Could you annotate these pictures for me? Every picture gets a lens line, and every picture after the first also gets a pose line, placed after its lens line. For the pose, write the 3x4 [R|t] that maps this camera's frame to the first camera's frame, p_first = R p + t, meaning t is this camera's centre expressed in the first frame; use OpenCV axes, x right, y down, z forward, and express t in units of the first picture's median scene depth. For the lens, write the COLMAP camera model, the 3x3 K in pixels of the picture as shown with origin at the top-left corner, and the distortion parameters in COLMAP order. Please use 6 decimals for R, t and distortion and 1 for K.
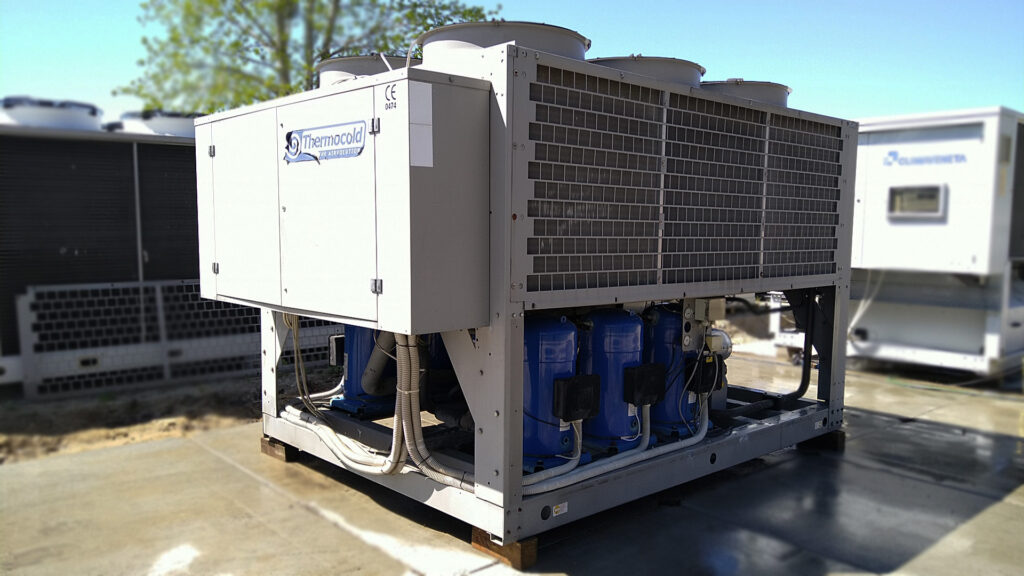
lens RADIAL K [[805.1, 0, 512.0], [0, 805.1, 288.0], [0, 0, 1]] dist [-0.000178, -0.001775]
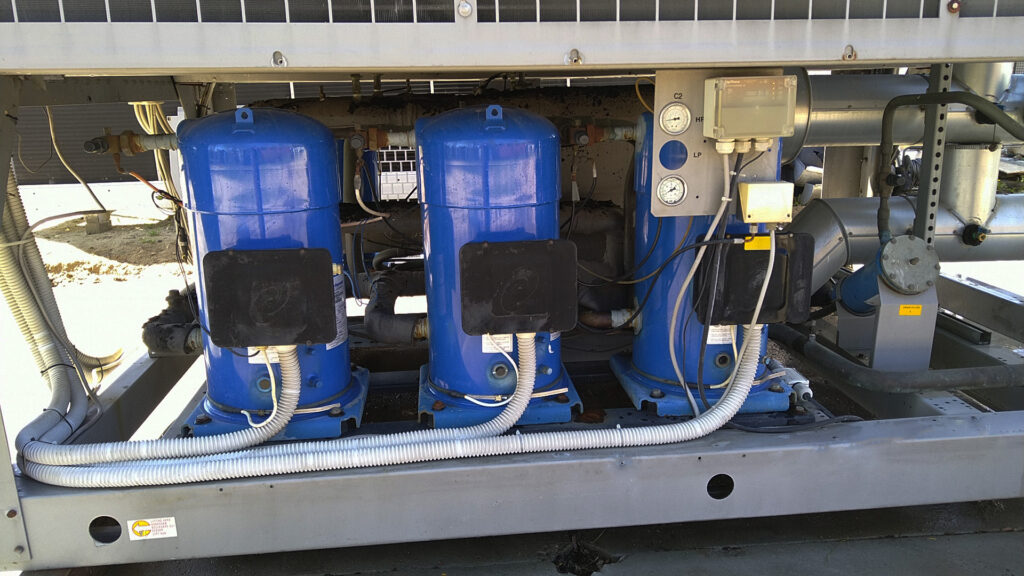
lens RADIAL K [[740.0, 0, 512.0], [0, 740.0, 288.0], [0, 0, 1]] dist [-0.003189, -0.001983]
pose [[0.804597, 0.135817, -0.578081, 0.372827], [-0.019607, 0.979038, 0.202731, 0.040905], [0.593498, -0.151783, 0.790394, 0.666546]]
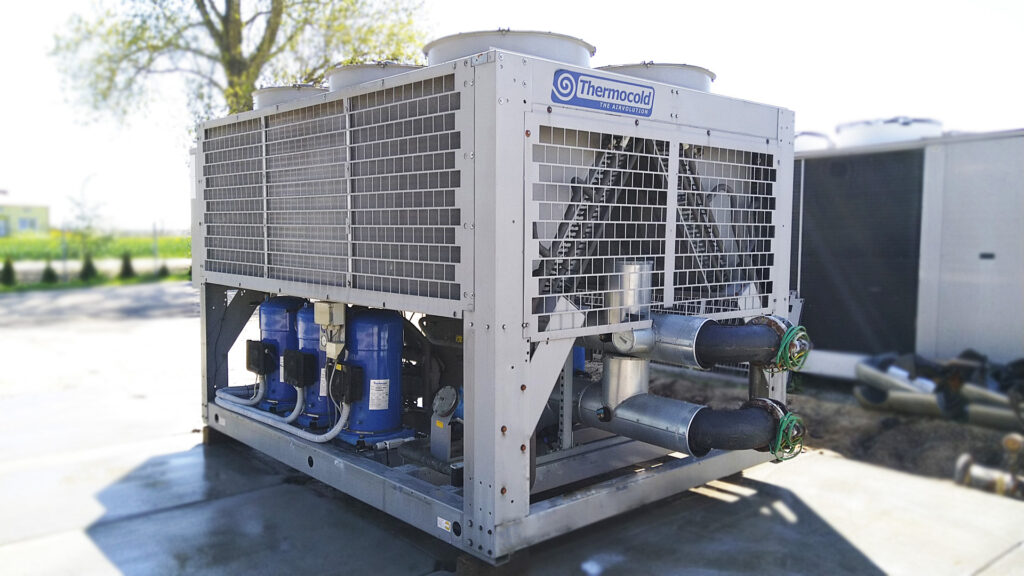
lens RADIAL K [[805.1, 0, 512.0], [0, 805.1, 288.0], [0, 0, 1]] dist [-0.000178, -0.001775]
pose [[-0.004668, 0.065890, -0.997816, 1.244199], [-0.080376, 0.994574, 0.066052, -0.089307], [0.996754, 0.080509, 0.000654, 1.243750]]
